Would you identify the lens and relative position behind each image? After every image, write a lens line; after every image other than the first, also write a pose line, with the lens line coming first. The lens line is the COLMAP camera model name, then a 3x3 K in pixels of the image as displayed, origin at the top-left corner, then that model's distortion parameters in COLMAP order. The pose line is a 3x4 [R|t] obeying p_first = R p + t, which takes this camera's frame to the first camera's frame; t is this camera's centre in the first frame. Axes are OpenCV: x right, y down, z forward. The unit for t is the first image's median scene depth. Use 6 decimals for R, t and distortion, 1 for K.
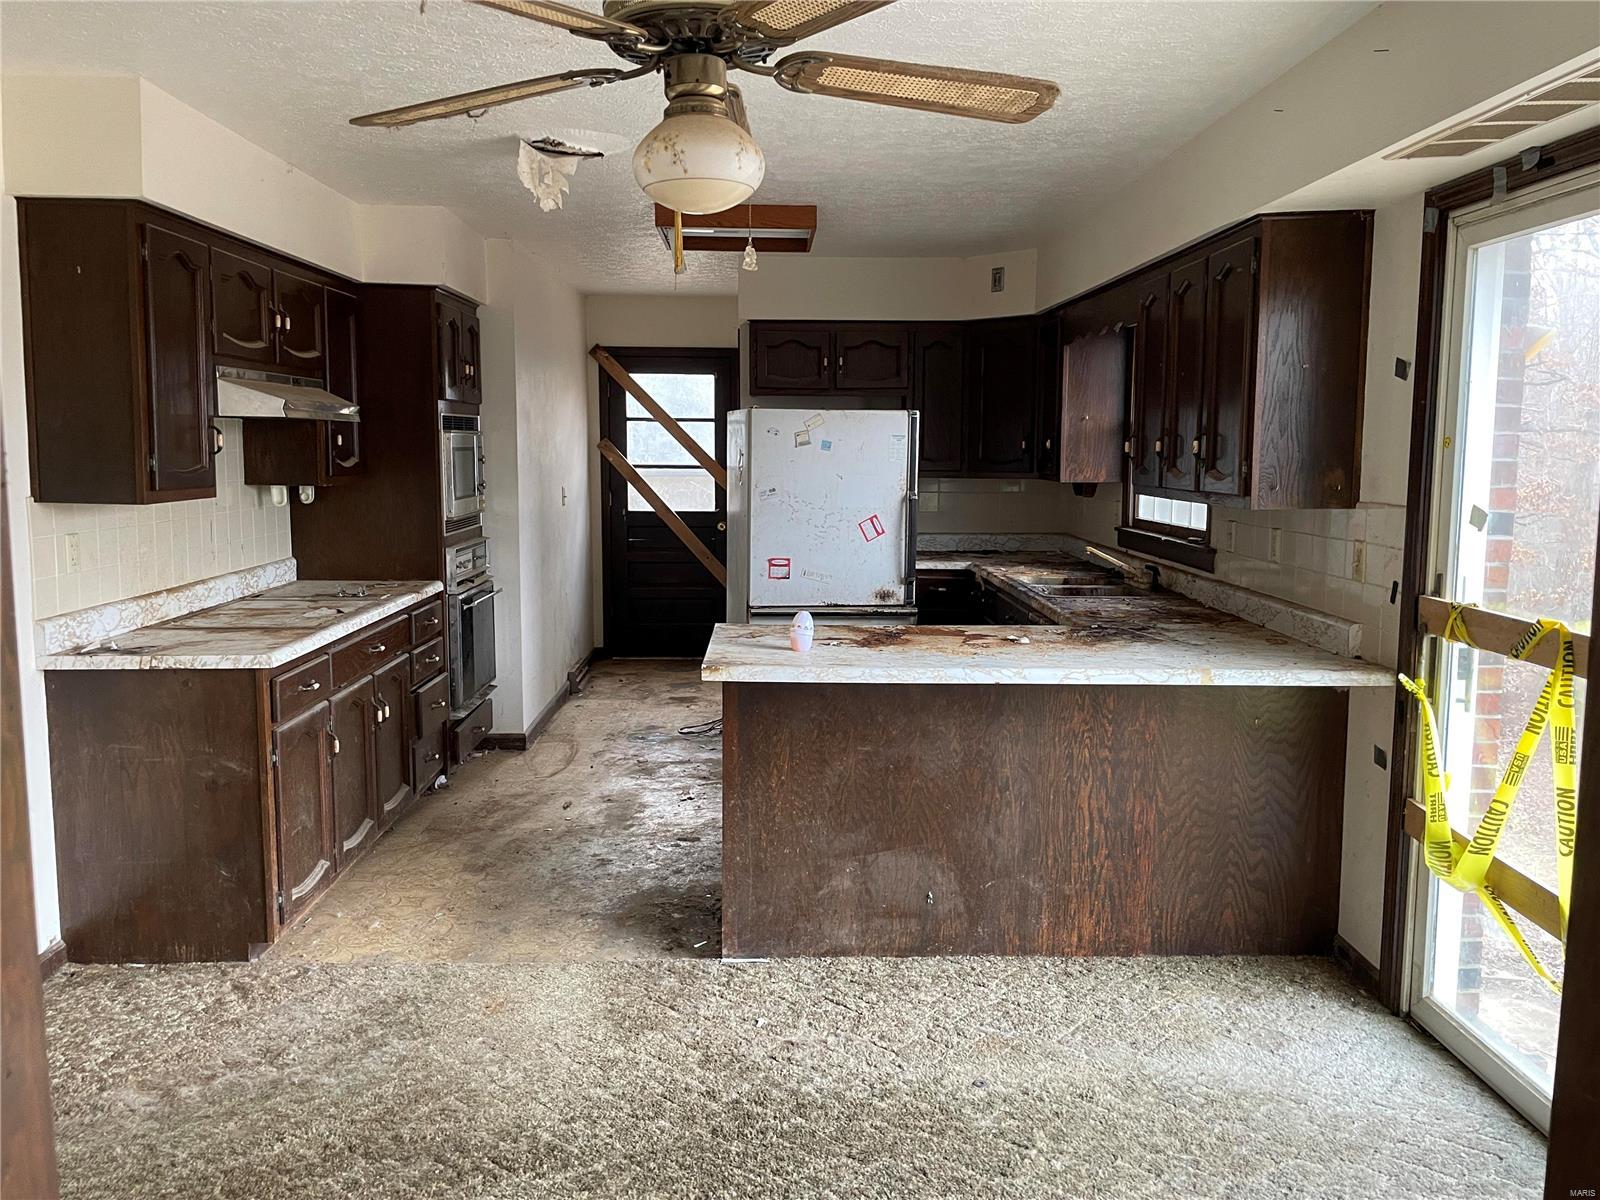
lens RADIAL K [[1219.7, 0, 795.7], [0, 1219.7, 590.5], [0, 0, 1]] dist [0.064497, -0.094729]
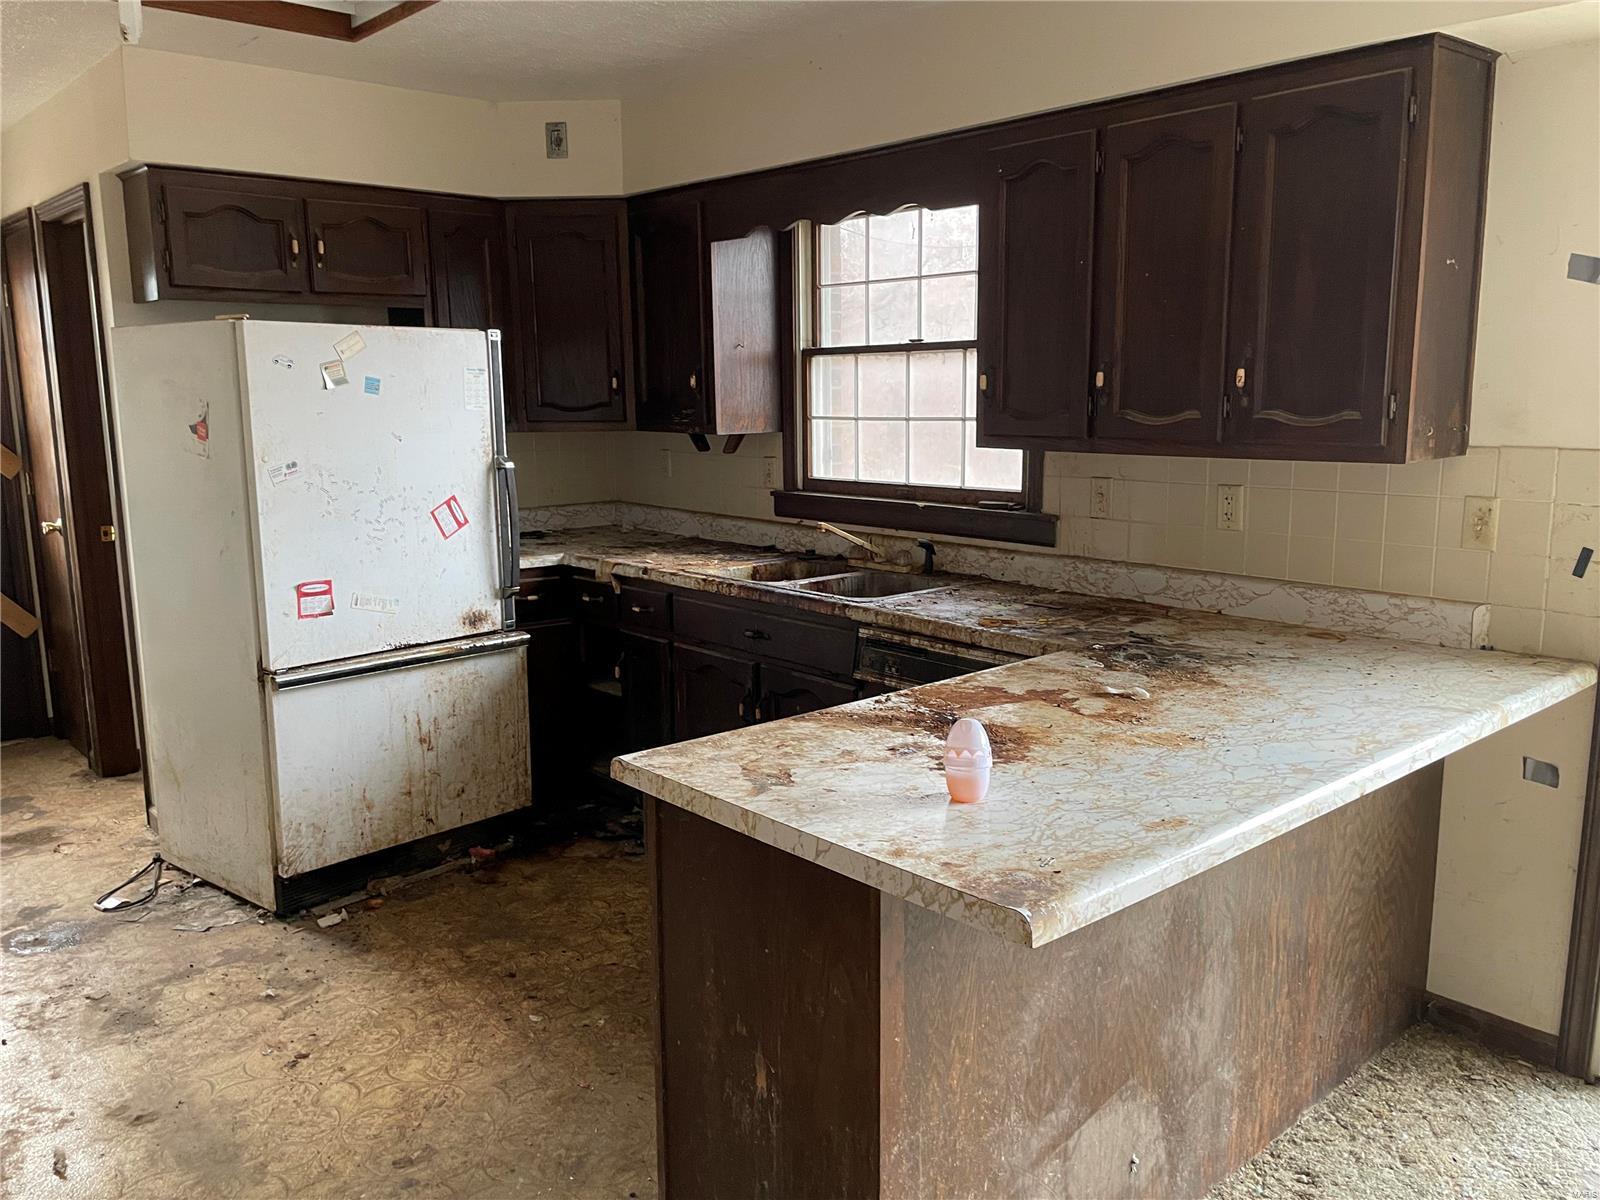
lens RADIAL K [[1219.7, 0, 798.4], [0, 1219.7, 604.5], [0, 0, 1]] dist [0.064497, -0.094729]
pose [[0.760235, -0.126314, 0.637250, -0.210955], [0.089573, 0.991928, 0.089757, -0.047152], [-0.643444, -0.011156, 0.765412, 0.398546]]
